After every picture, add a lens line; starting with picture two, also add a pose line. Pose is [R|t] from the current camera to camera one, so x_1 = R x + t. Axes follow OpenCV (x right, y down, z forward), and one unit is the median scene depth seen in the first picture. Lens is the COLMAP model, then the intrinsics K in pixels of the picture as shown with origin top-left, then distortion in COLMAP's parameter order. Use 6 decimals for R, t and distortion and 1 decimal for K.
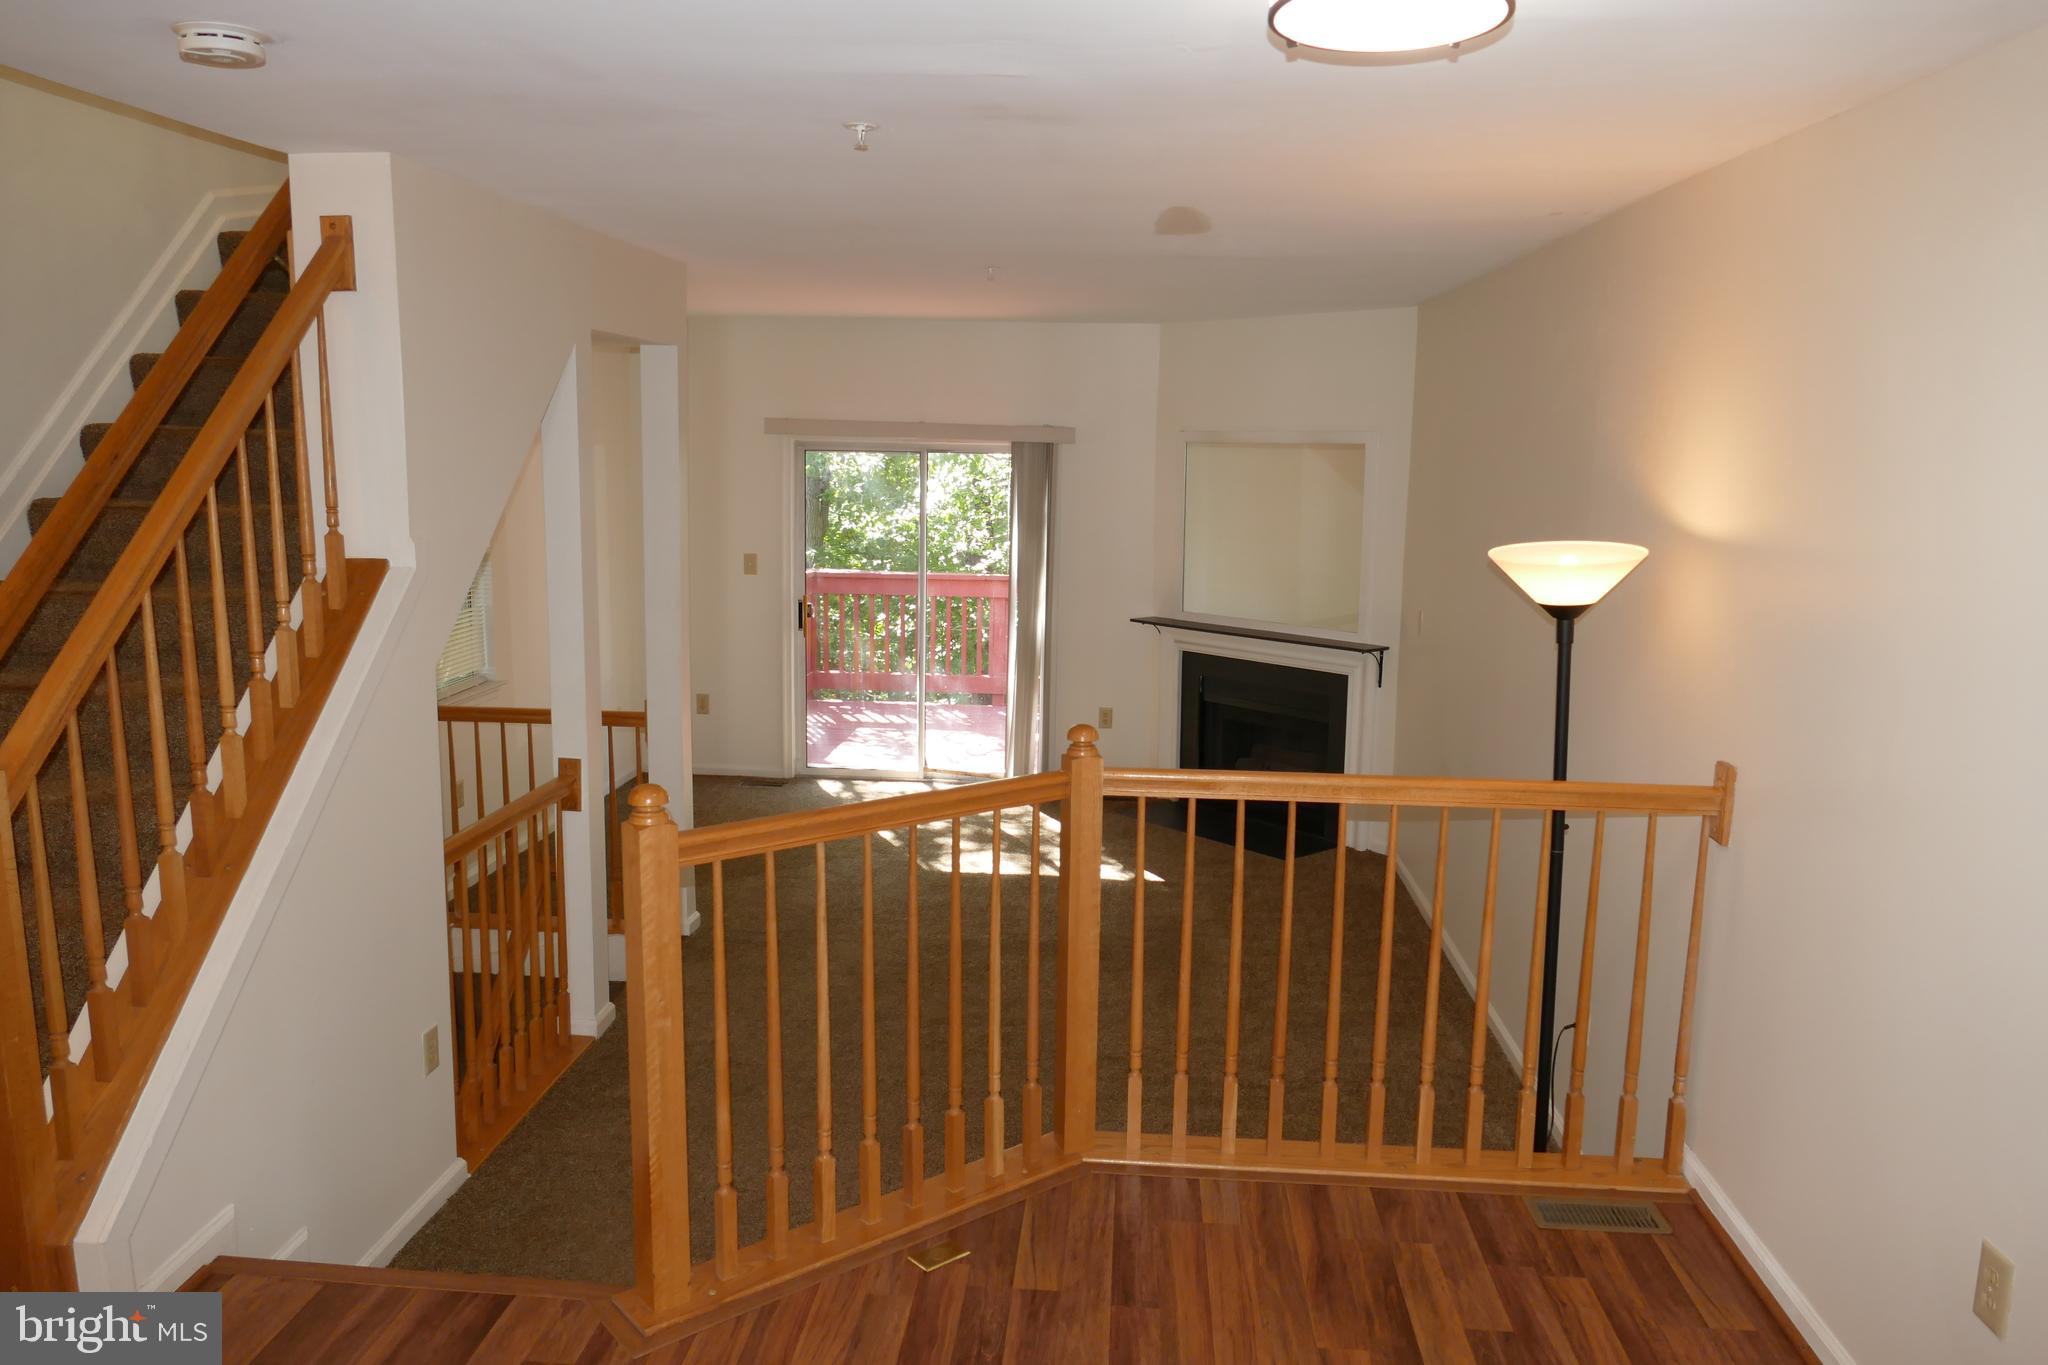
lens RADIAL K [[1464.8, 0, 1026.6], [0, 1464.8, 680.1], [0, 0, 1]] dist [-0.015544, 0.006509]
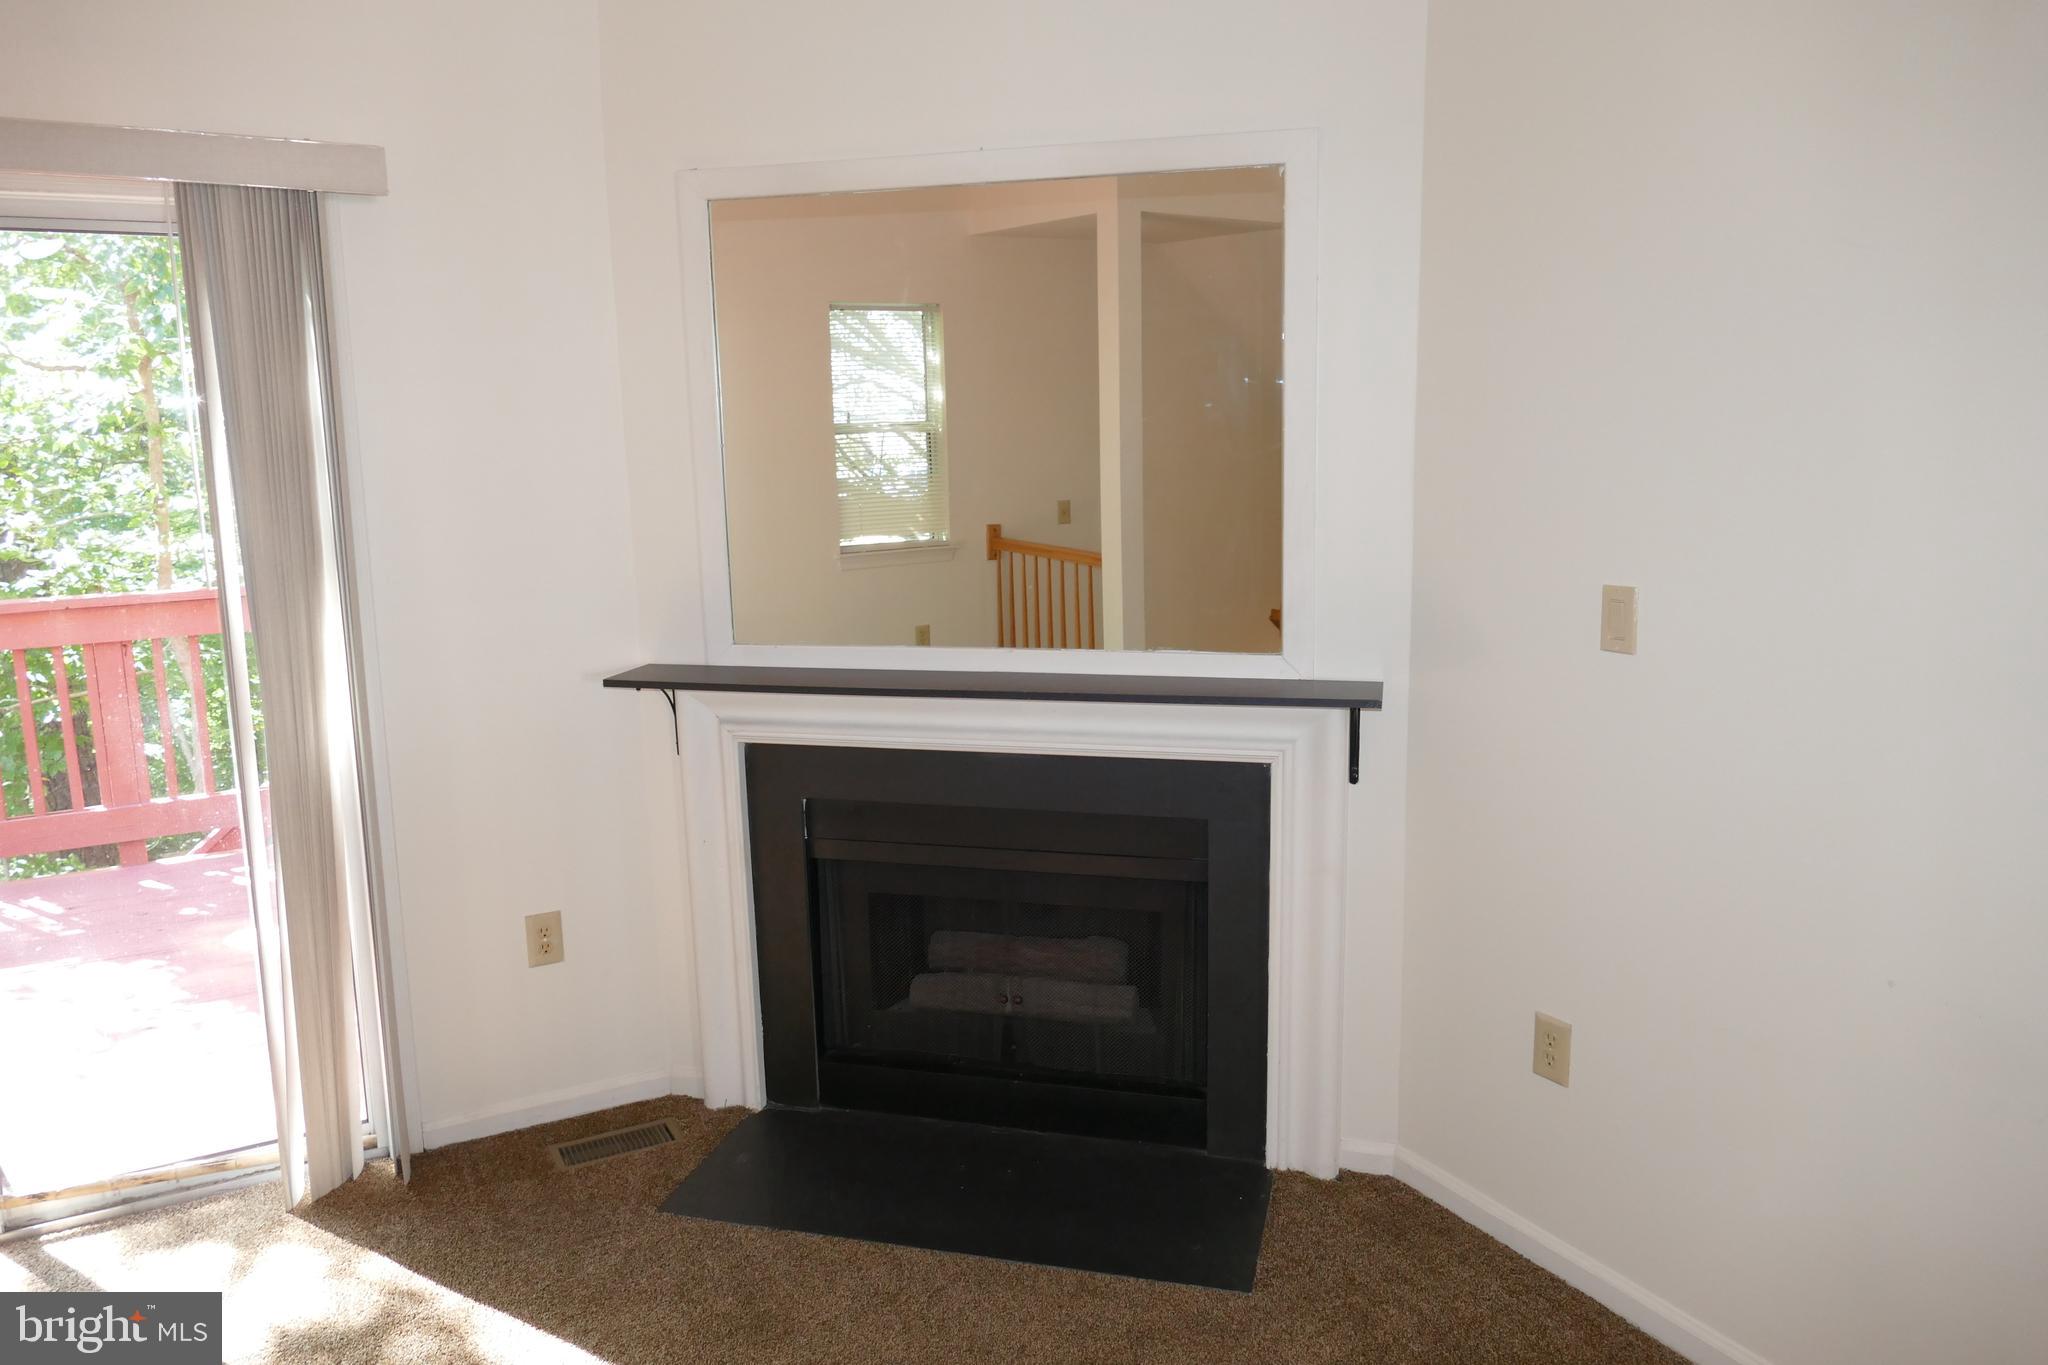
lens RADIAL K [[1464.8, 0, 1021.3], [0, 1464.8, 663.3], [0, 0, 1]] dist [-0.015544, 0.006509]
pose [[0.829769, -0.132198, 0.542225, -0.042442], [0.124995, 0.990881, 0.050303, -0.052382], [-0.543931, 0.026036, 0.838726, 0.628550]]
